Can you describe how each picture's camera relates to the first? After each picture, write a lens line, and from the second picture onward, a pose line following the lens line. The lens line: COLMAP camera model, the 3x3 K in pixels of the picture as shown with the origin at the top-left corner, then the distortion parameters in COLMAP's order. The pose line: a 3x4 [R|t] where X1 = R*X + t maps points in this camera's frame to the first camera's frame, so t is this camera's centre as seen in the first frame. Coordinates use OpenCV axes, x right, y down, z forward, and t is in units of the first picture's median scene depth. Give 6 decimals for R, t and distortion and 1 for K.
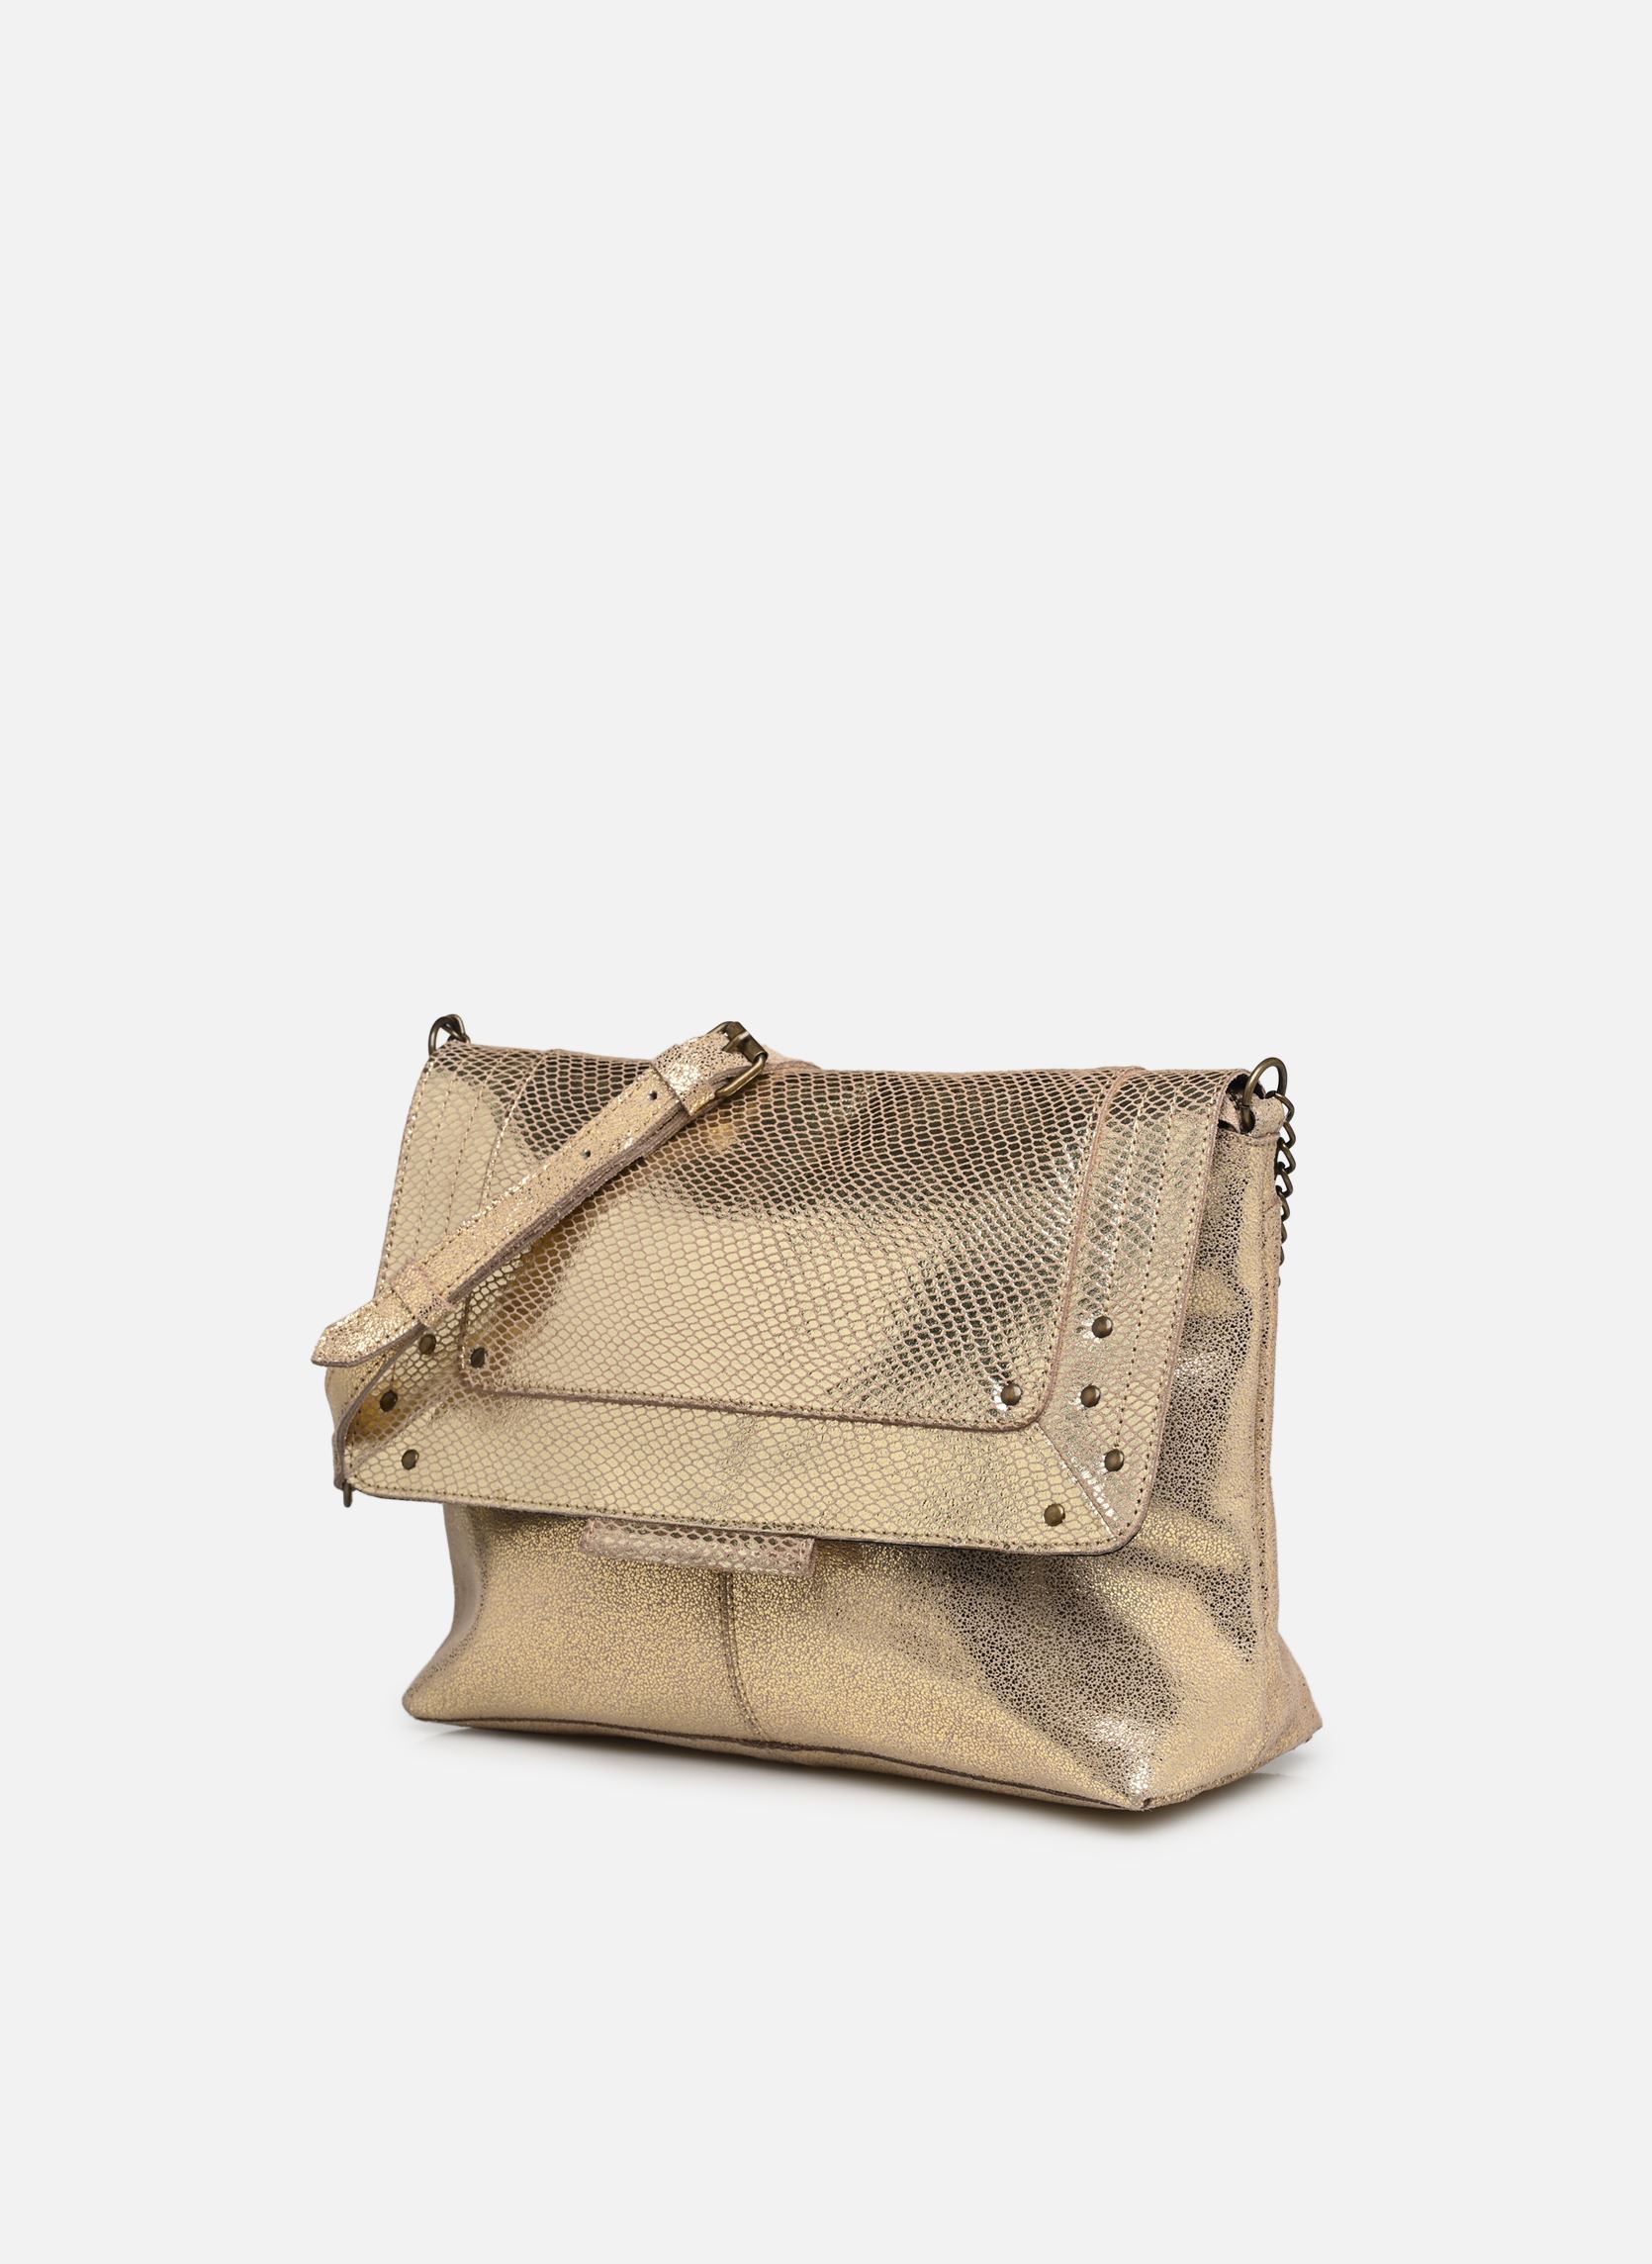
lens RADIAL K [[7217.3, 0, 826.2], [0, 7217.3, 1130.3], [0, 0, 1]] dist [0.137658, 0.000000]
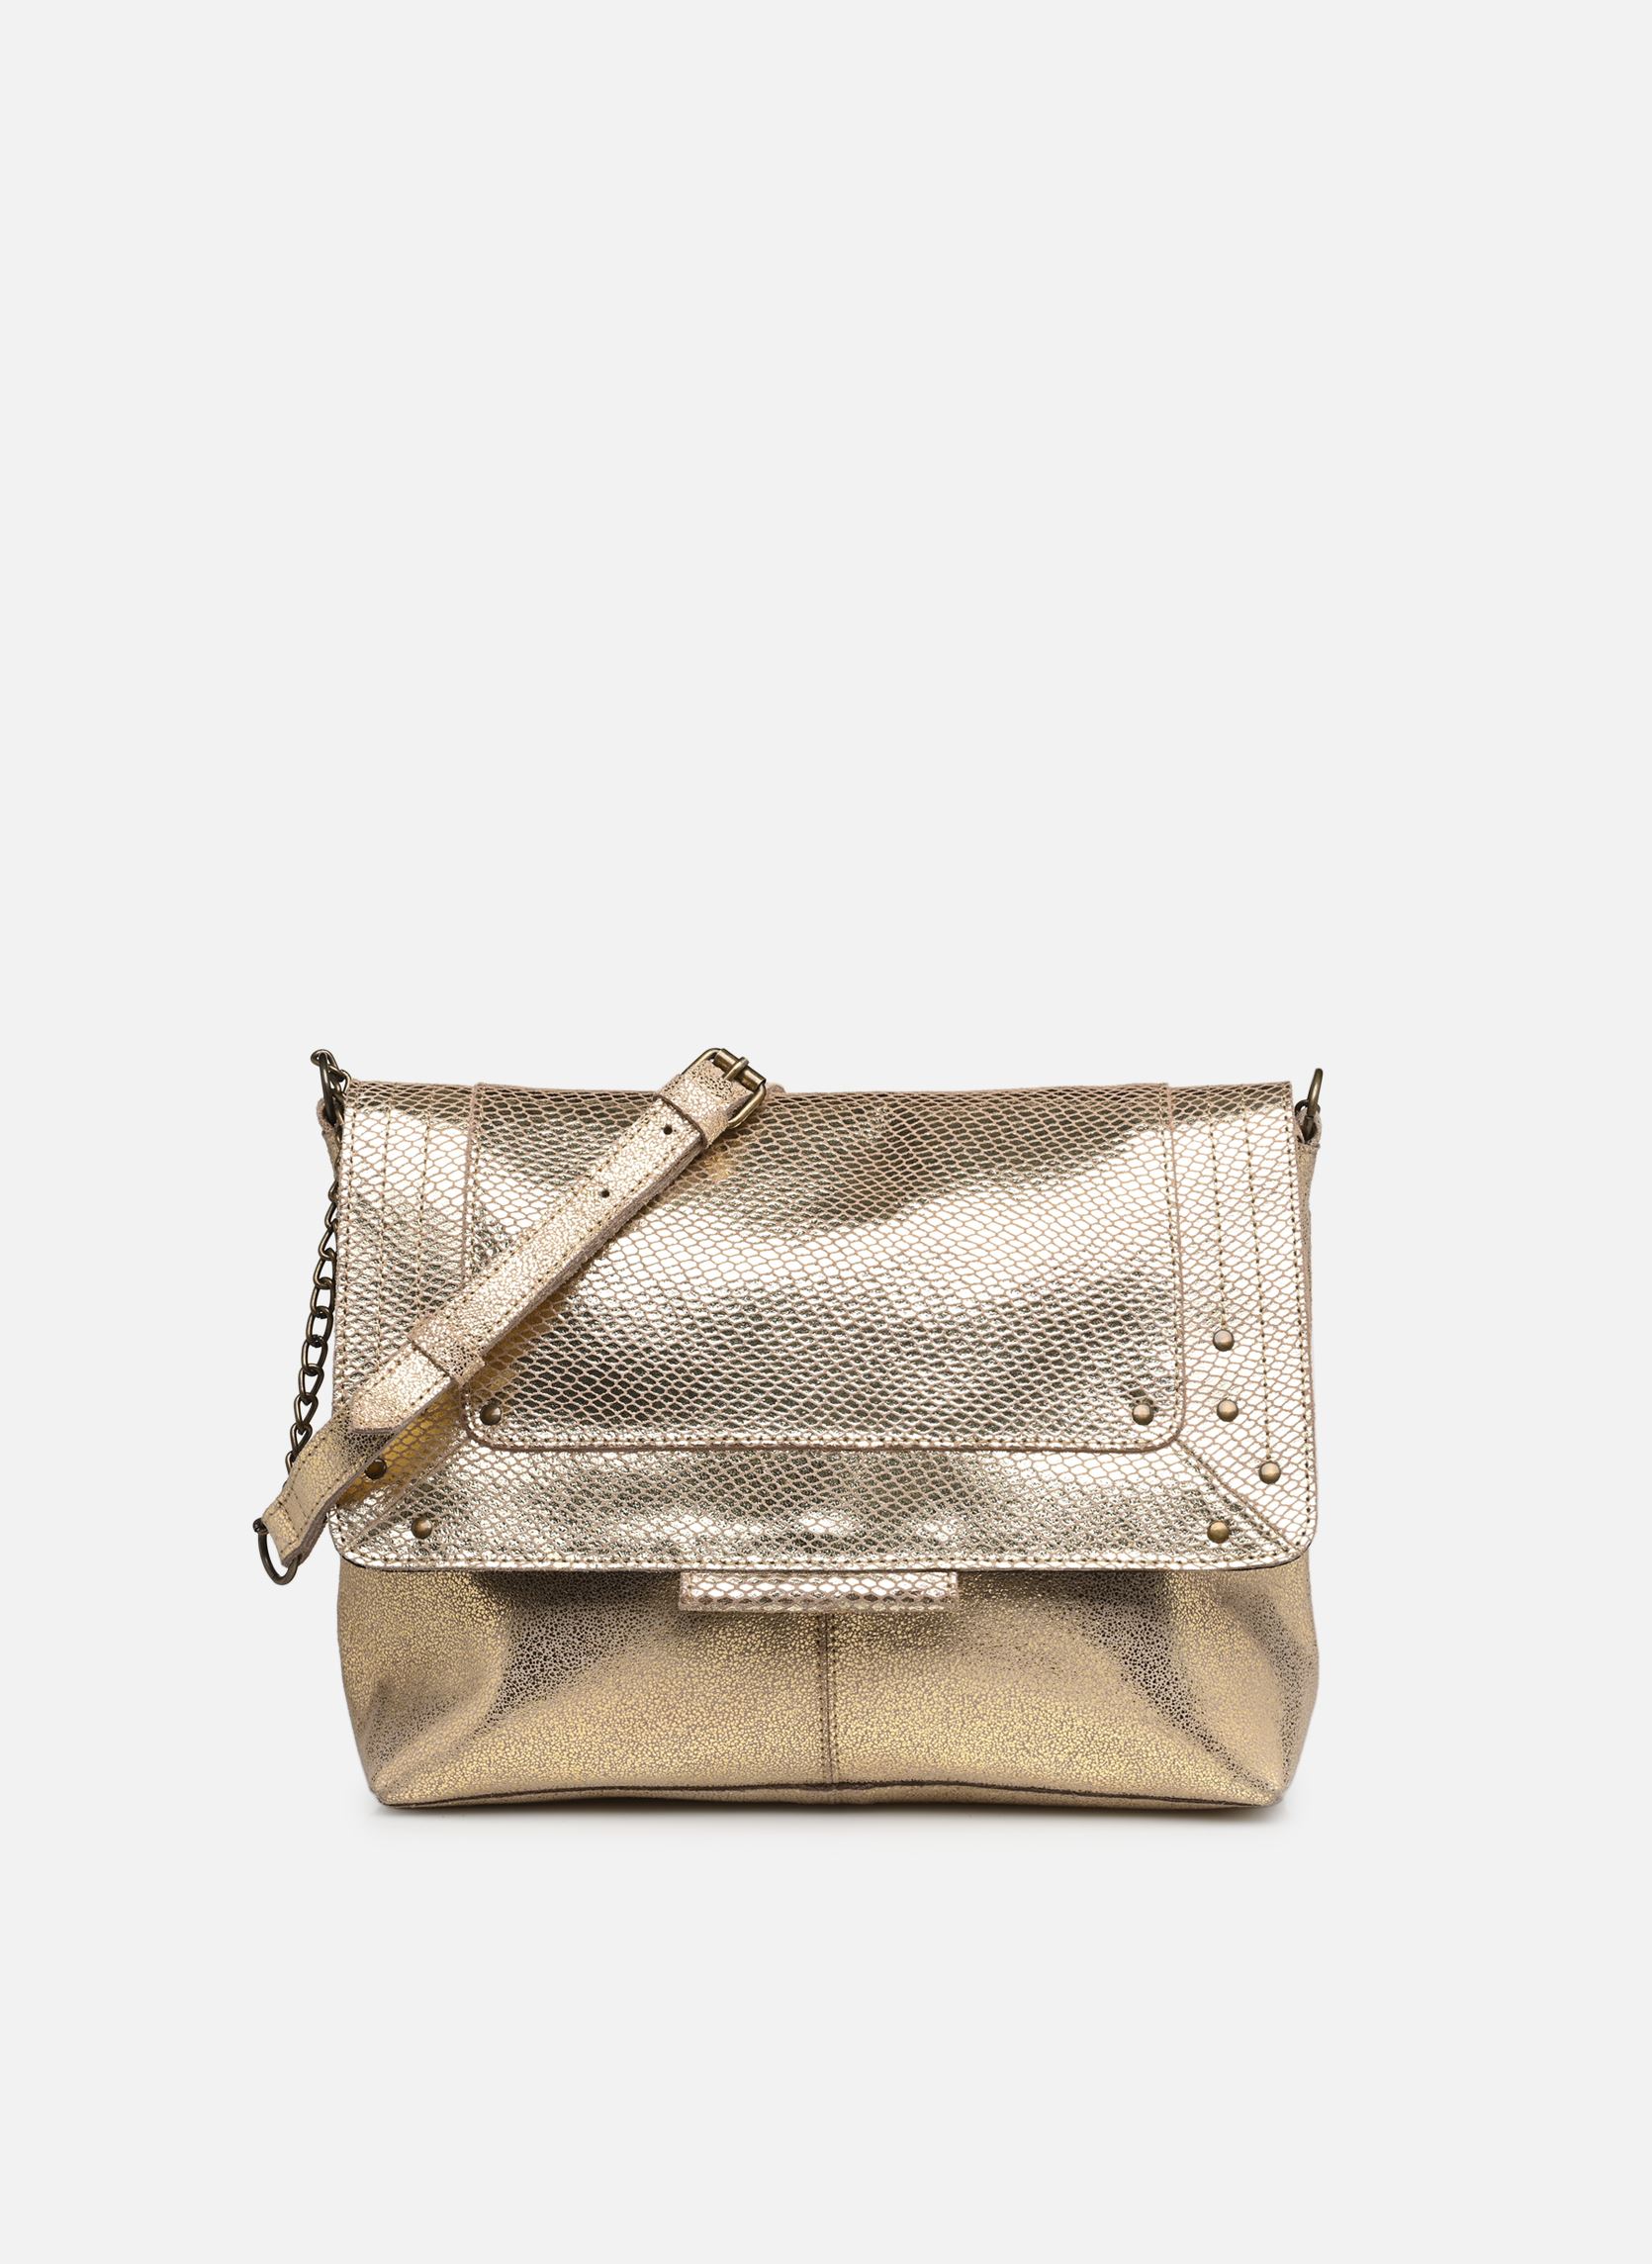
lens RADIAL K [[7217.3, 0, 826.5], [0, 7217.3, 1133.6], [0, 0, 1]] dist [0.137658, 0.000000]
pose [[0.611920, -0.039072, 0.789954, -0.772380], [0.012286, 0.999128, 0.039901, -0.042387], [-0.790824, -0.014711, 0.611867, 0.396393]]
